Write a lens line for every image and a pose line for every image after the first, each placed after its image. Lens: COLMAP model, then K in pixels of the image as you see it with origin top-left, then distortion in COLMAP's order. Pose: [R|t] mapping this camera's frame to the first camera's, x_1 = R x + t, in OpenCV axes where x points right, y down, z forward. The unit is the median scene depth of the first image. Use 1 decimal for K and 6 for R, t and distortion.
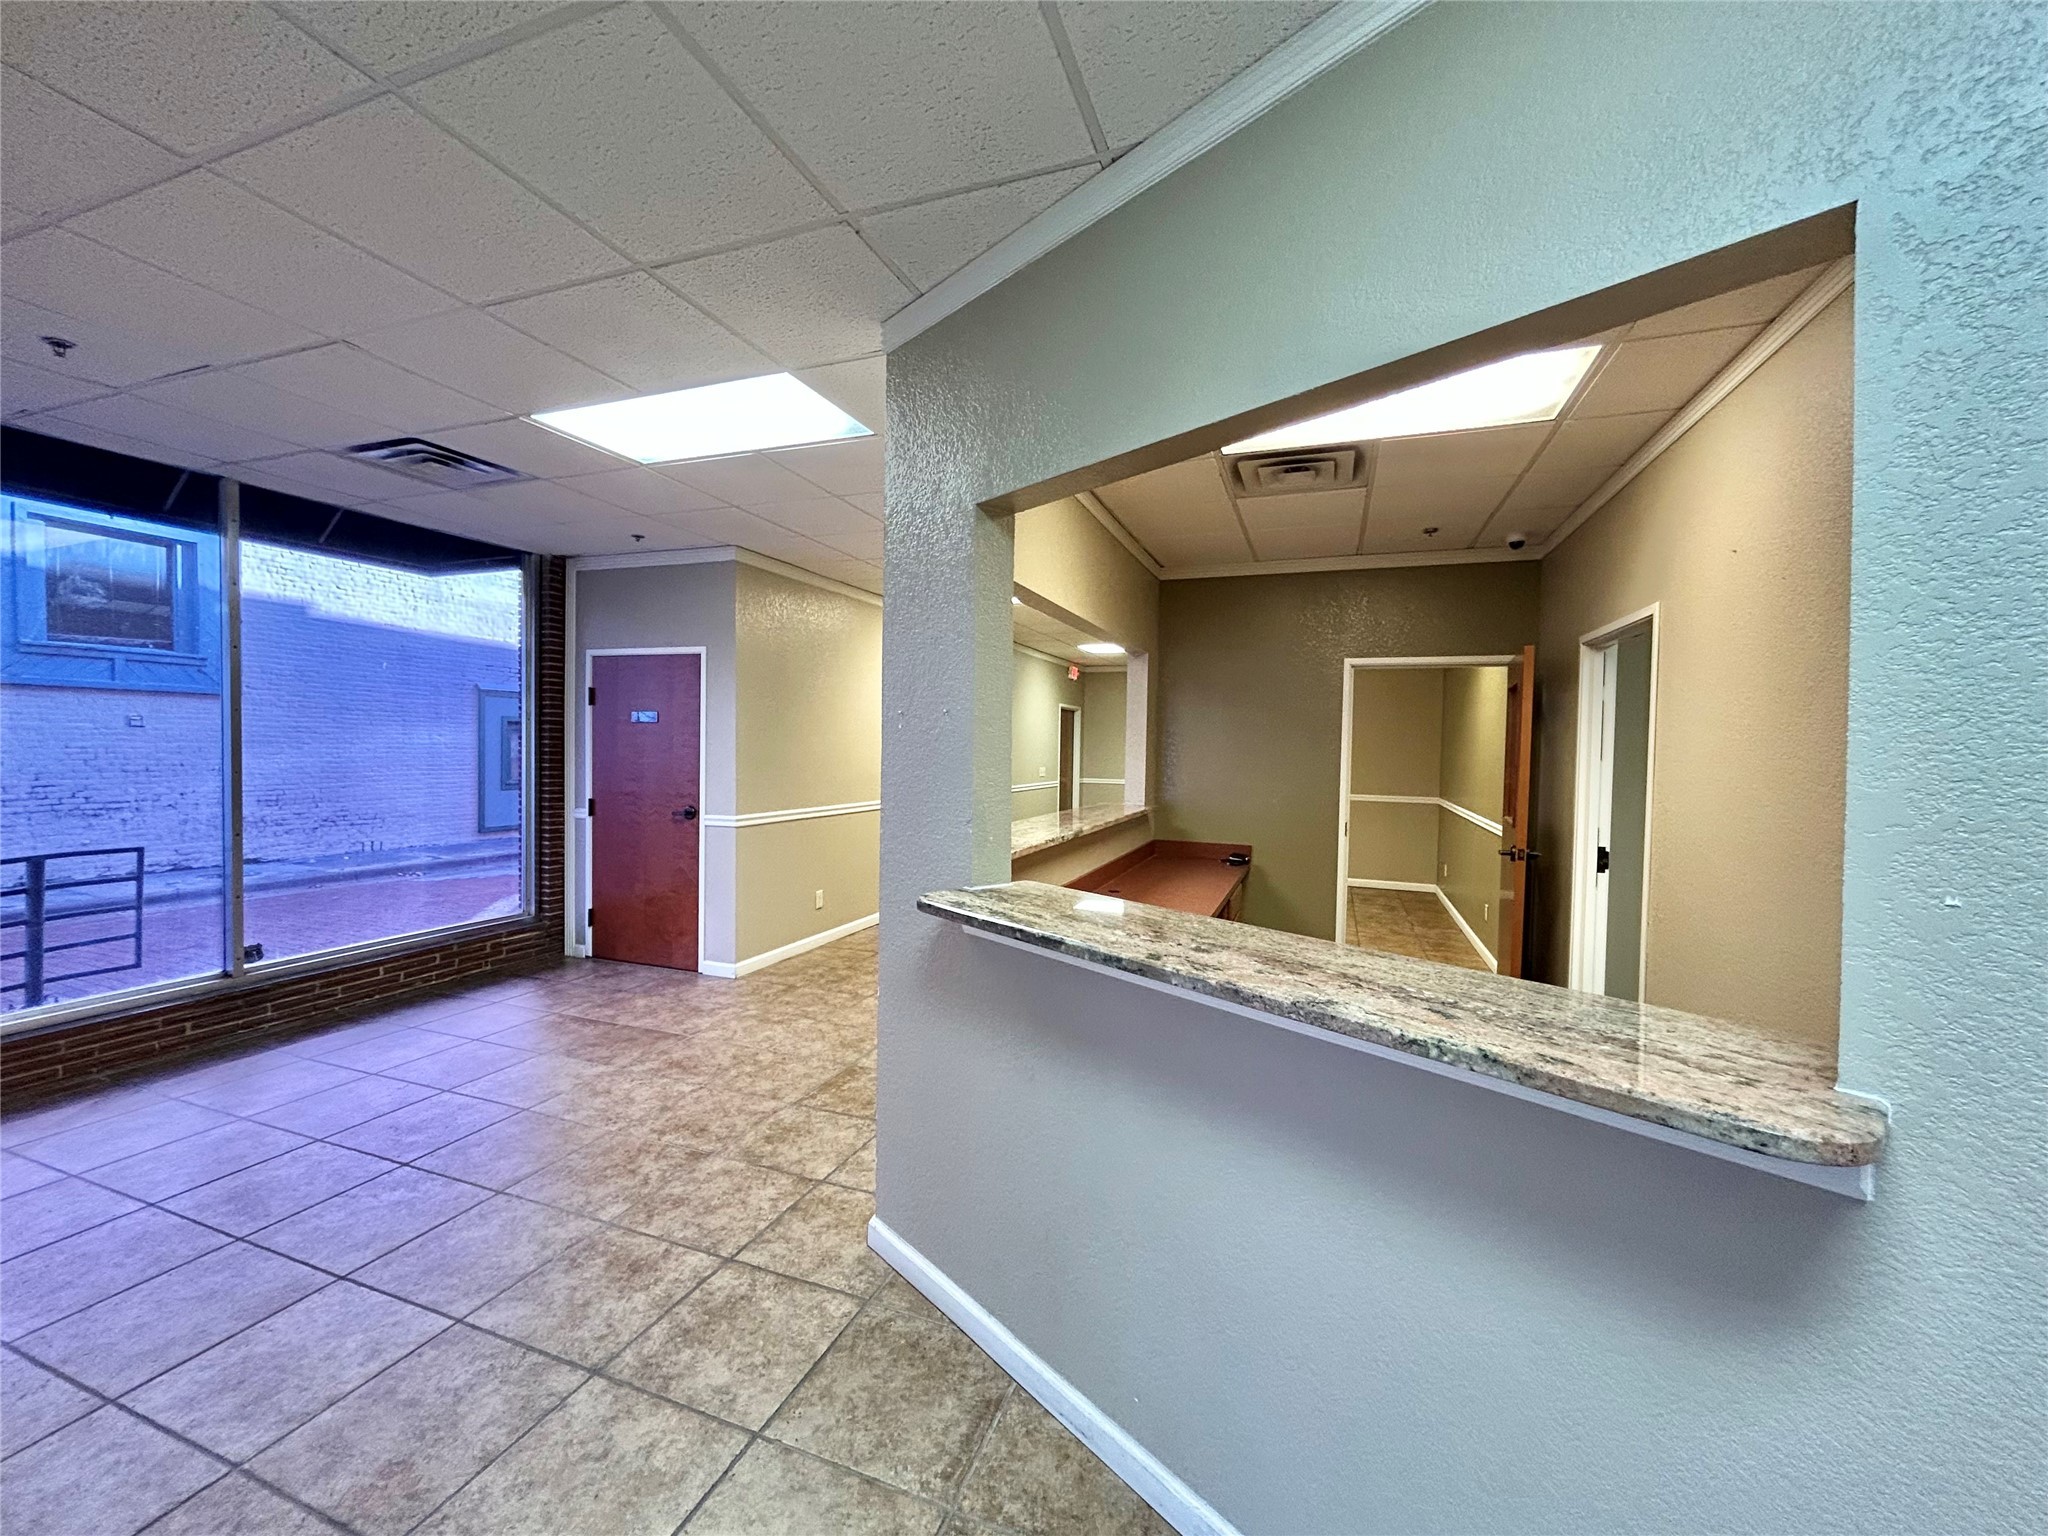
lens RADIAL K [[821.3, 0, 1021.2], [0, 821.3, 766.5], [0, 0, 1]] dist [-0.005275, 0.002847]
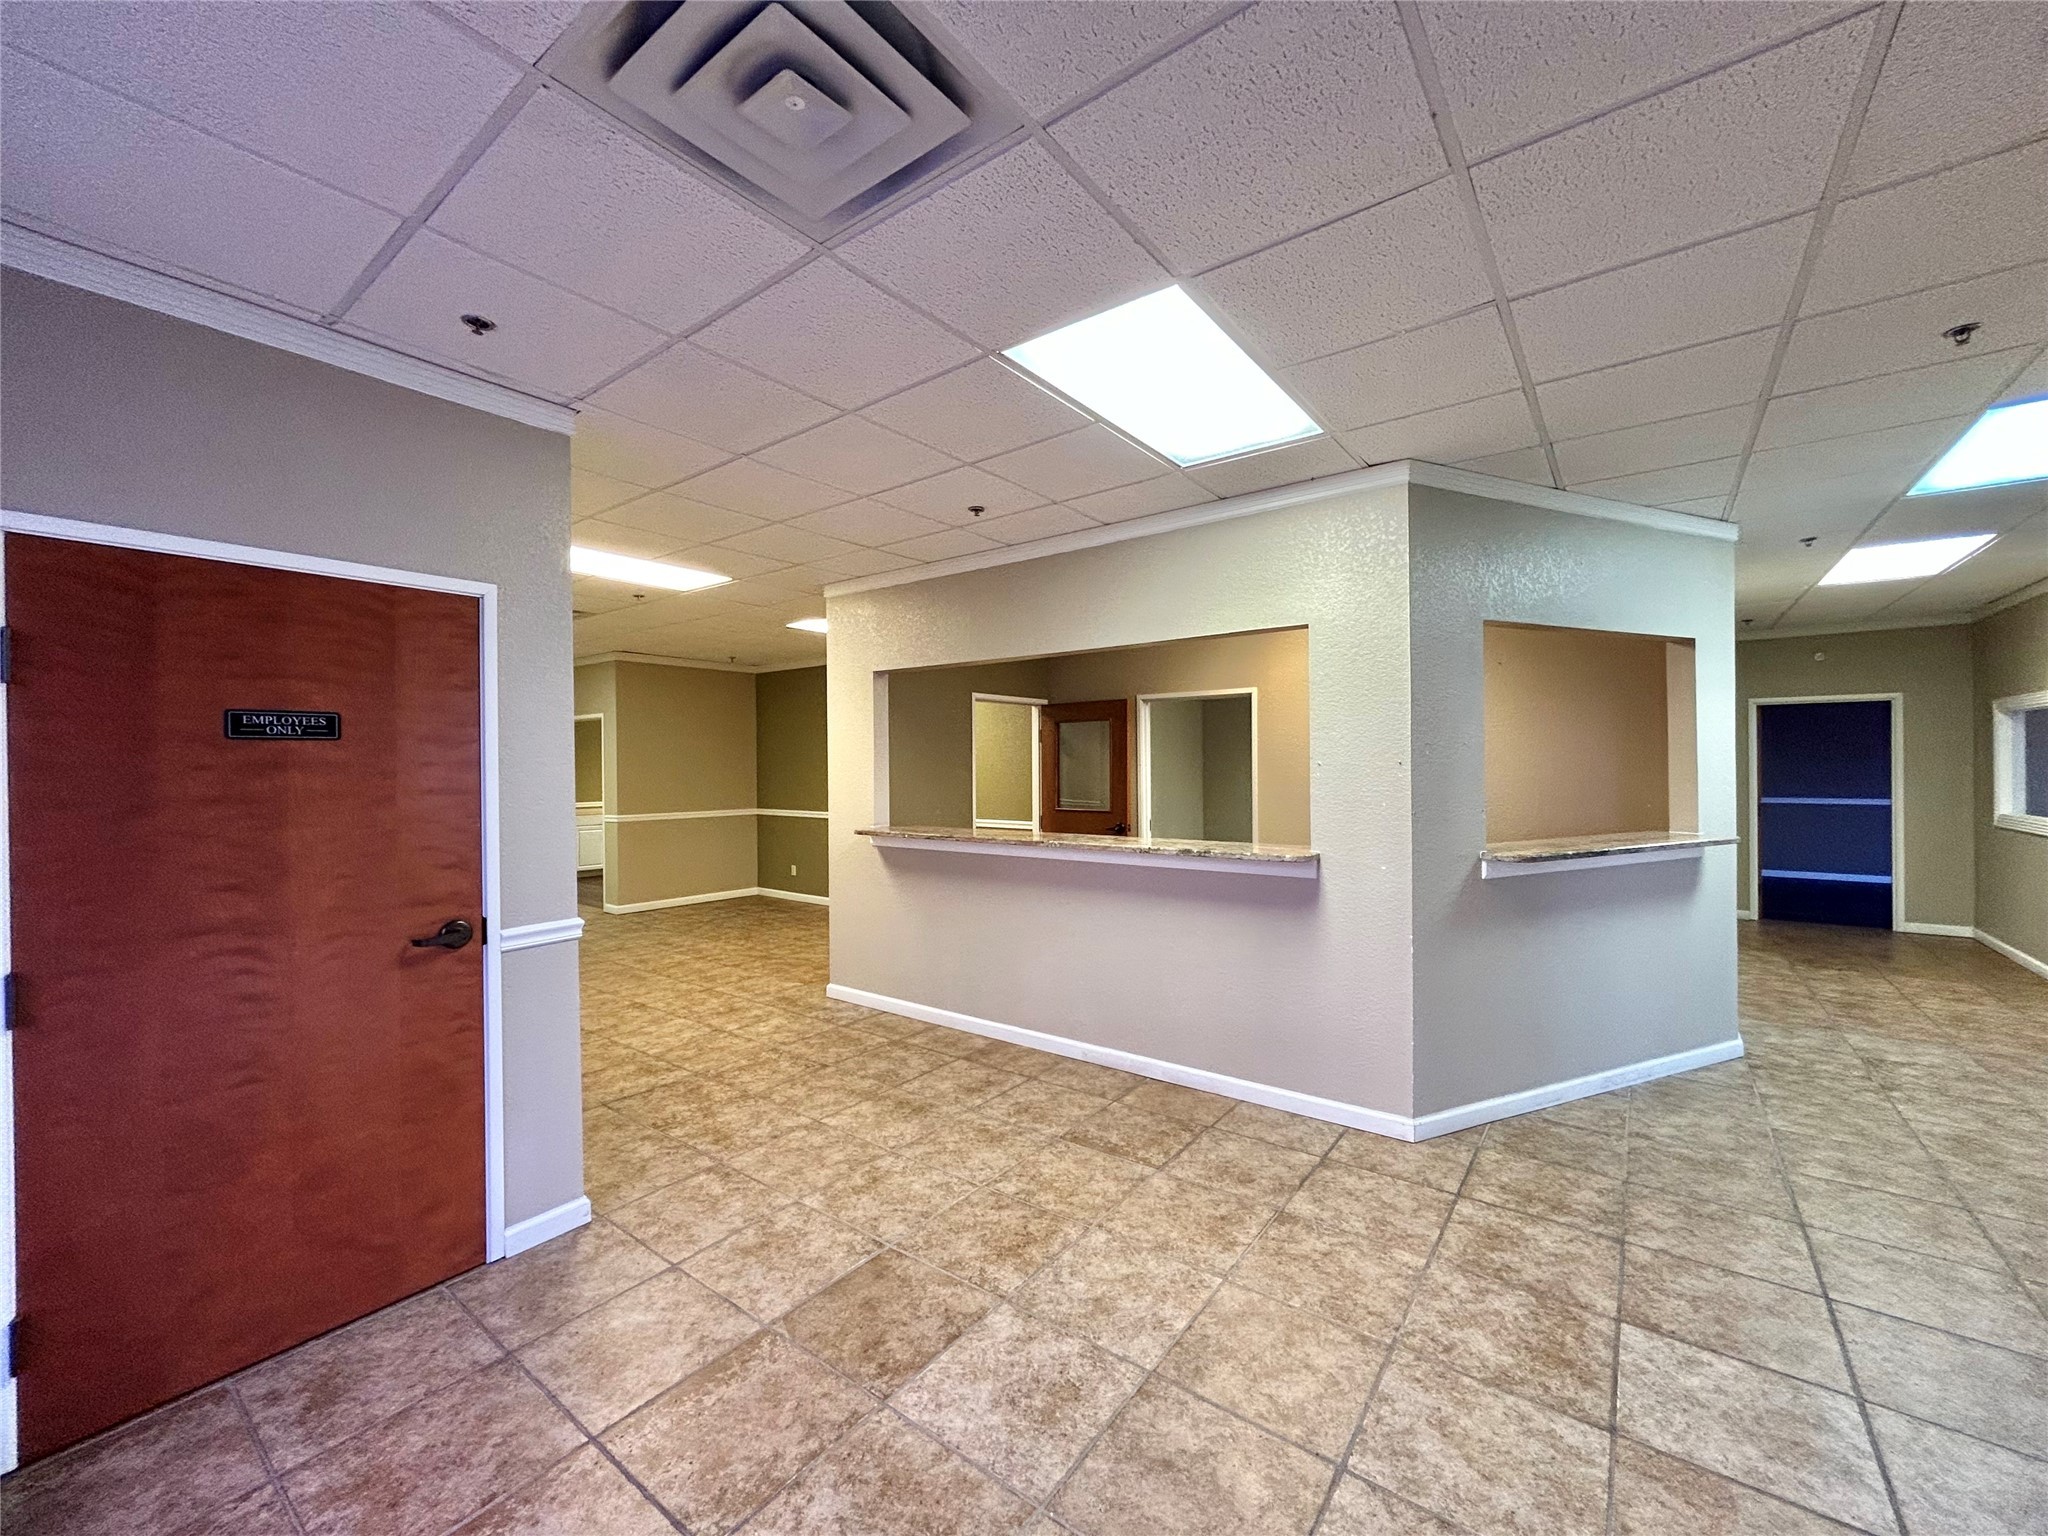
lens RADIAL K [[821.3, 0, 1019.6], [0, 821.3, 769.5], [0, 0, 1]] dist [-0.005275, 0.002847]
pose [[0.291343, -0.027092, 0.956235, -1.468303], [0.041350, 0.999021, 0.015706, -0.061429], [-0.955724, 0.034965, 0.292179, 1.085505]]
